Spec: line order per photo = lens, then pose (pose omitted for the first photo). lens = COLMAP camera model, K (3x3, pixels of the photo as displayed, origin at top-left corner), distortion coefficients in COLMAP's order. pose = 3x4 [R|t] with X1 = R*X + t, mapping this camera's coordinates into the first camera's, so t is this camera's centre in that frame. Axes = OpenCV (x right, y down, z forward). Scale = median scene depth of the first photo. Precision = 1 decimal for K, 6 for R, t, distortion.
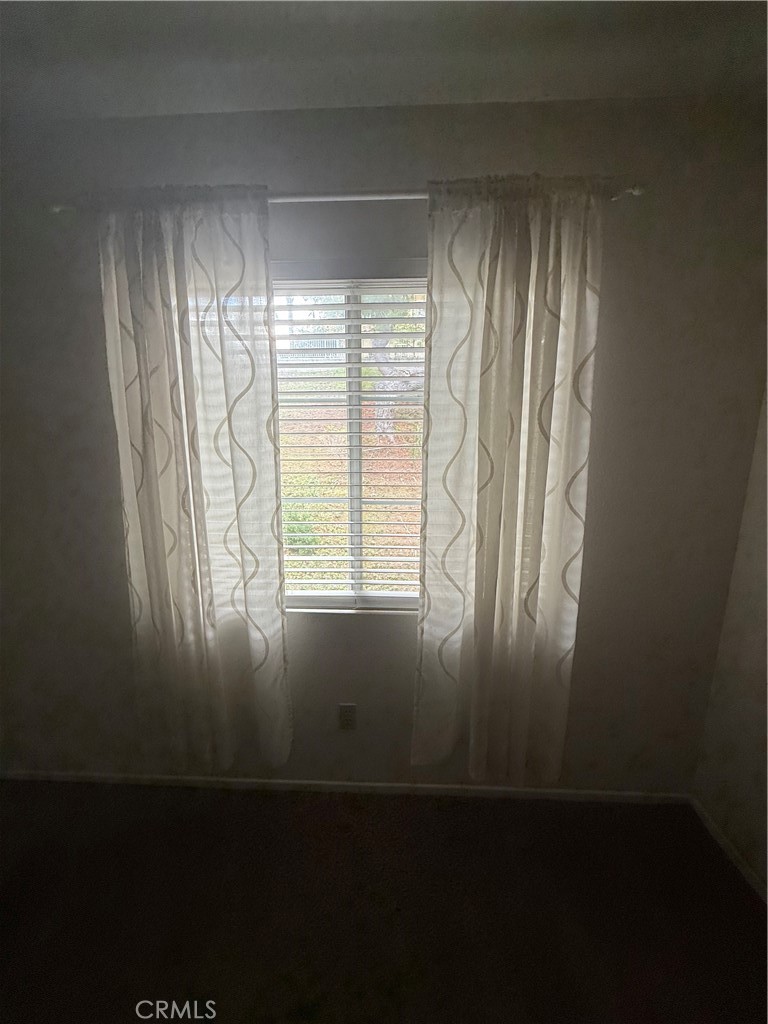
lens RADIAL K [[409.1, 0, 380.4], [0, 409.1, 504.7], [0, 0, 1]] dist [0.008000, 0.000091]
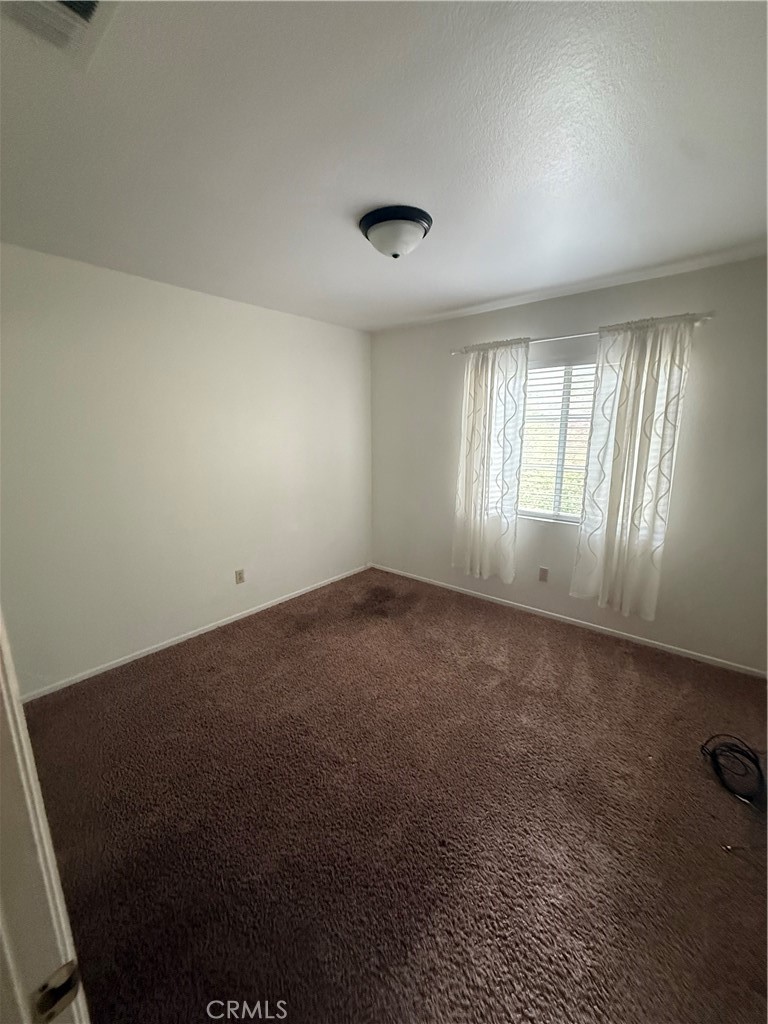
lens RADIAL K [[409.1, 0, 380.4], [0, 409.1, 513.7], [0, 0, 1]] dist [0.008000, 0.000091]
pose [[0.788205, 0.122572, -0.603083, 0.580203], [-0.107942, 0.992308, 0.060603, 0.225131], [0.605872, 0.017331, 0.795373, -1.372792]]
